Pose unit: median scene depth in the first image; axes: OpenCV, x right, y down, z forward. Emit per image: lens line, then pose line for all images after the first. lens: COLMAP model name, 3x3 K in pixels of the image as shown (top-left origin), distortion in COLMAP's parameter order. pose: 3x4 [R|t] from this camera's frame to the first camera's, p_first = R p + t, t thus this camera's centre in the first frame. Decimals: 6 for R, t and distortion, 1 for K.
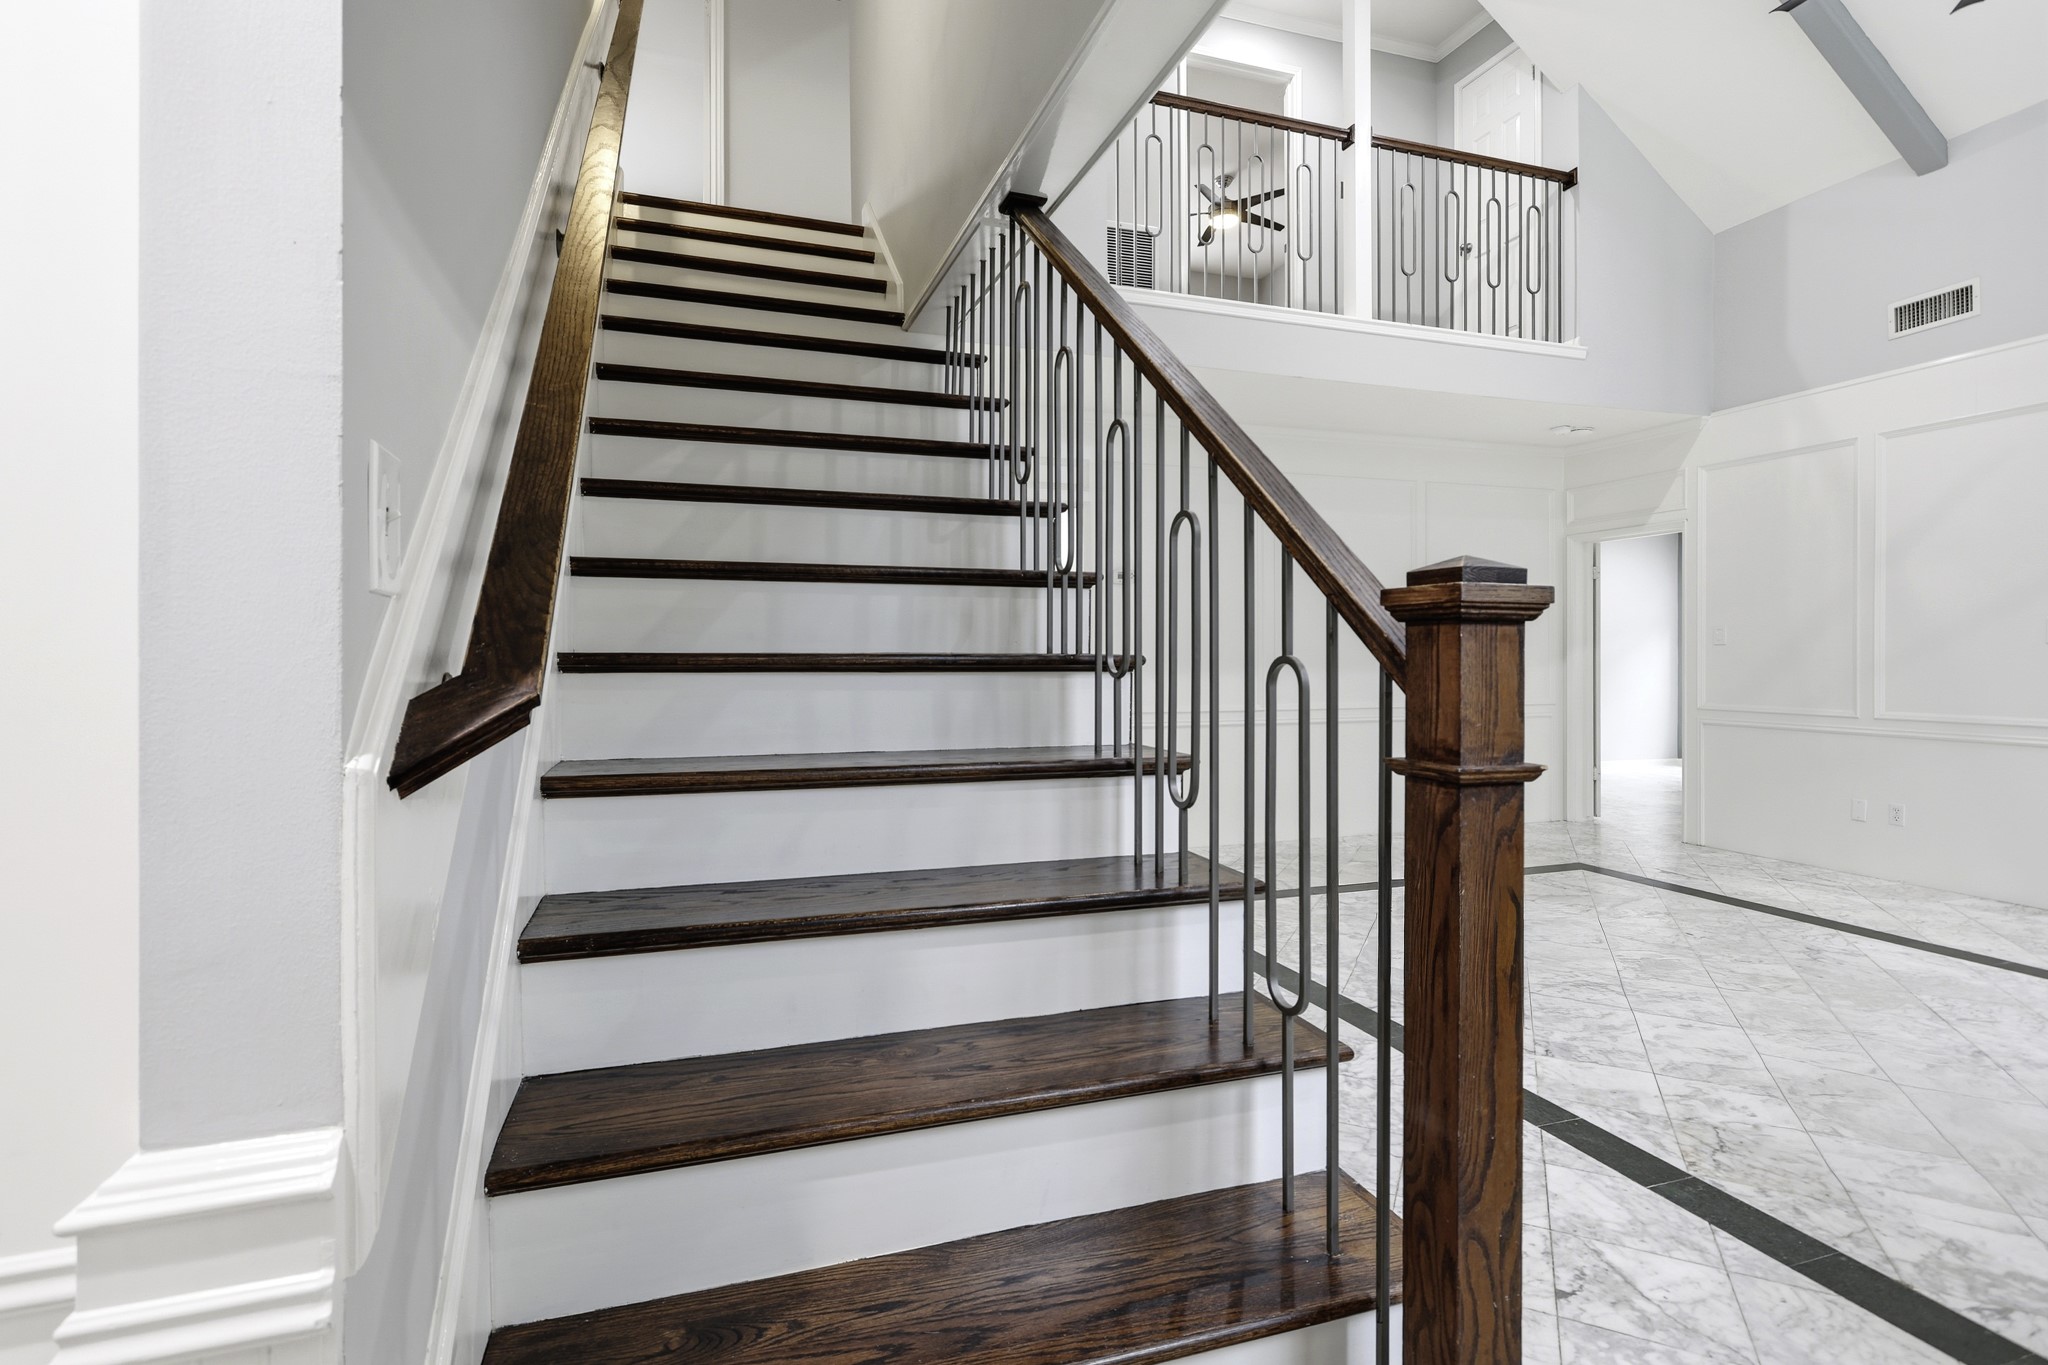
lens RADIAL K [[994.4, 0, 1016.6], [0, 994.4, 656.9], [0, 0, 1]] dist [-0.003304, 0.004076]
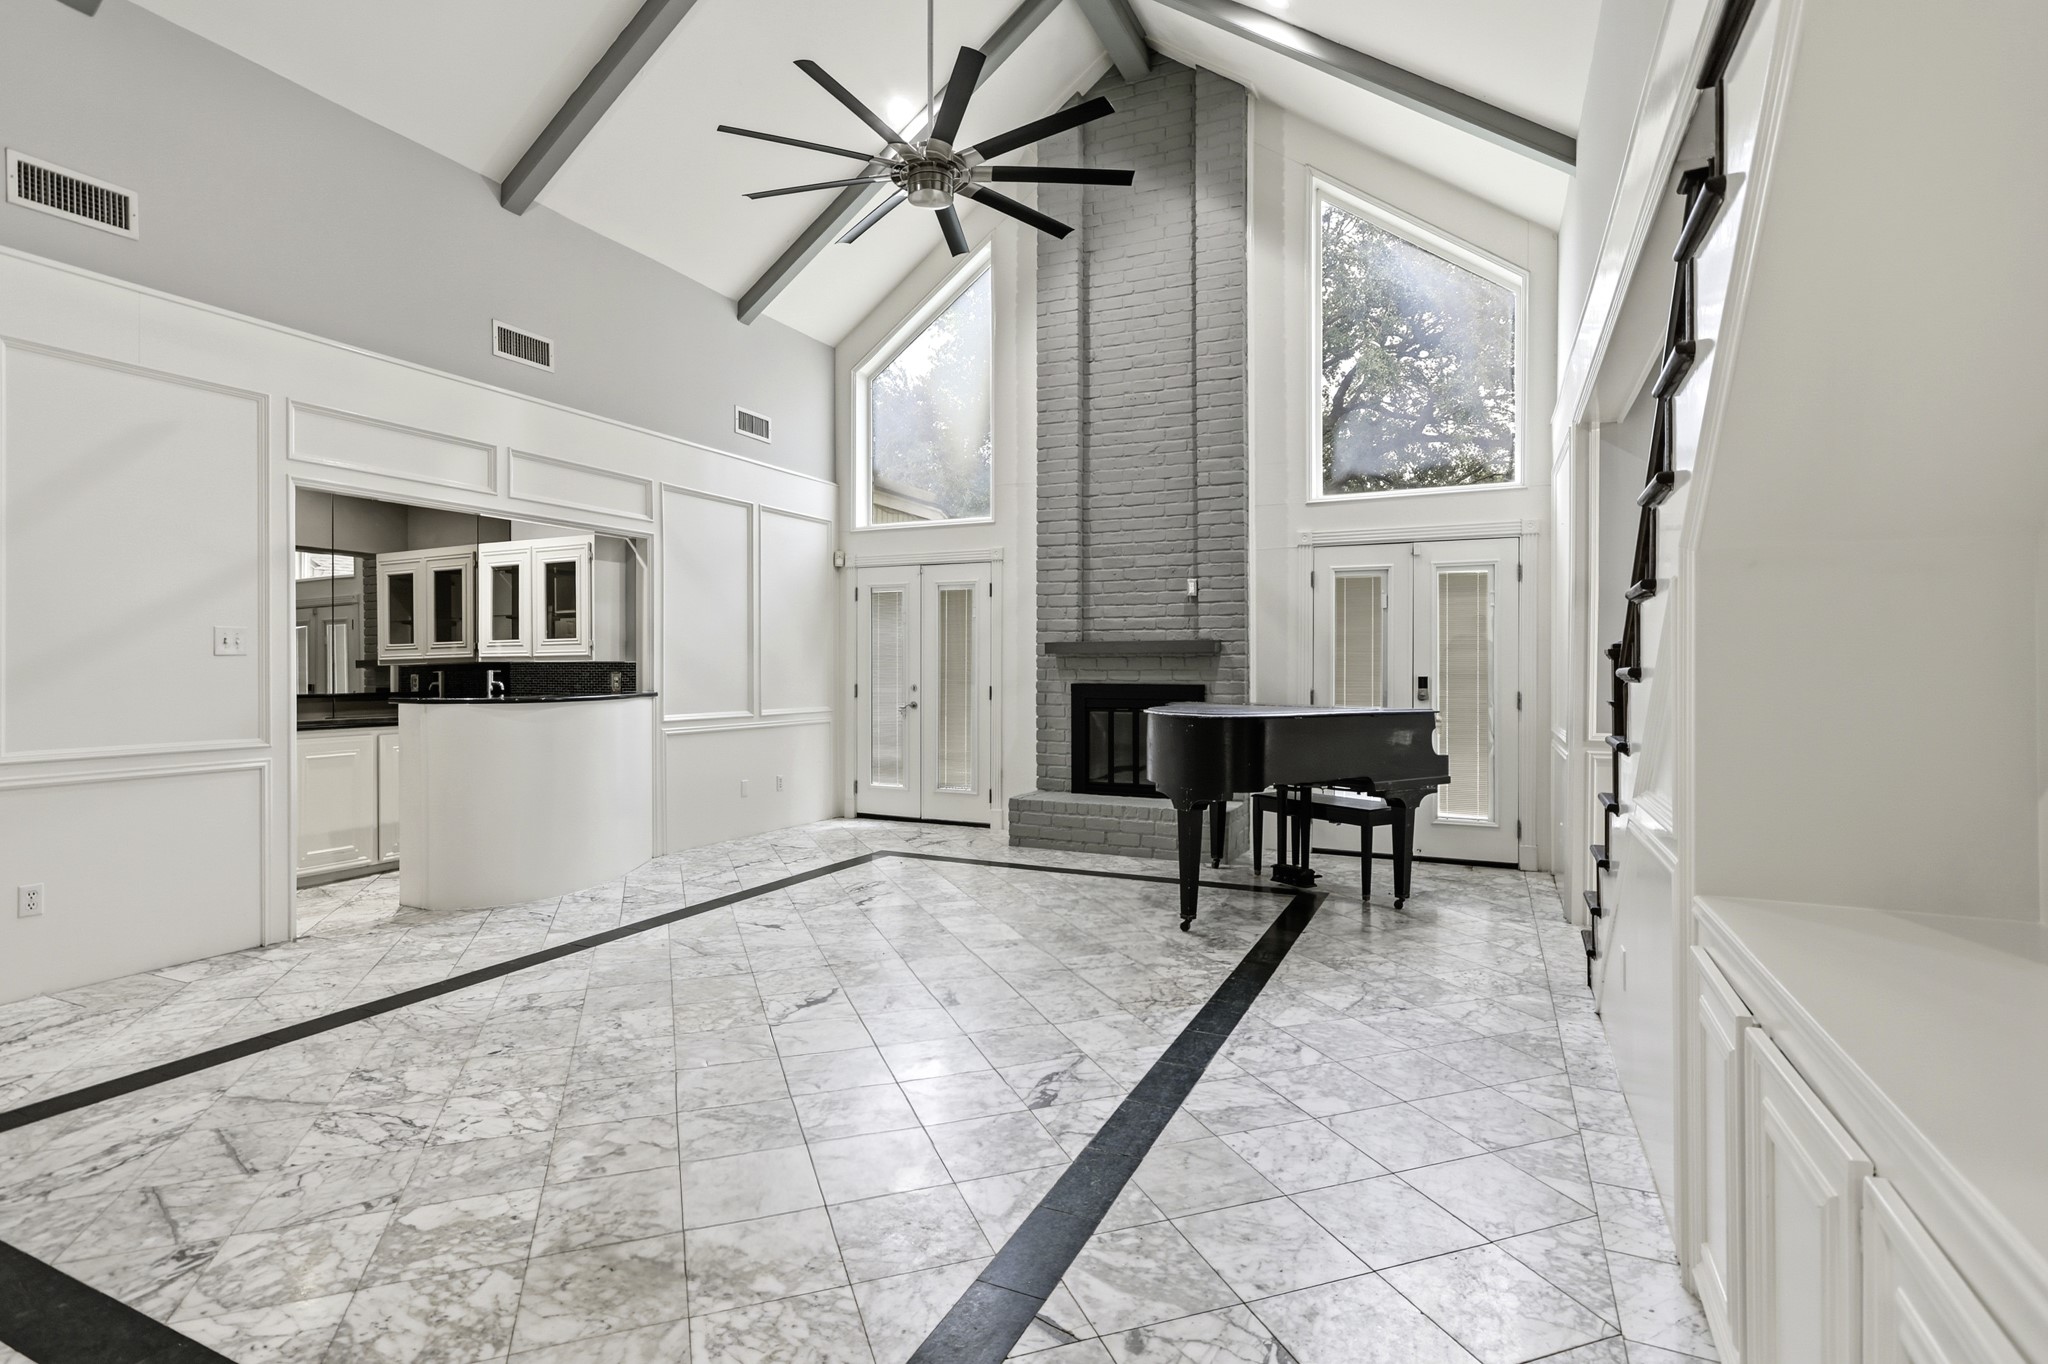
lens RADIAL K [[994.4, 0, 997.7], [0, 994.4, 675.6], [0, 0, 1]] dist [-0.003304, 0.004076]
pose [[-0.711536, -0.005193, 0.702630, -0.075910], [0.000627, 0.999968, 0.008026, -0.002823], [-0.702649, 0.006152, -0.711510, 0.966787]]
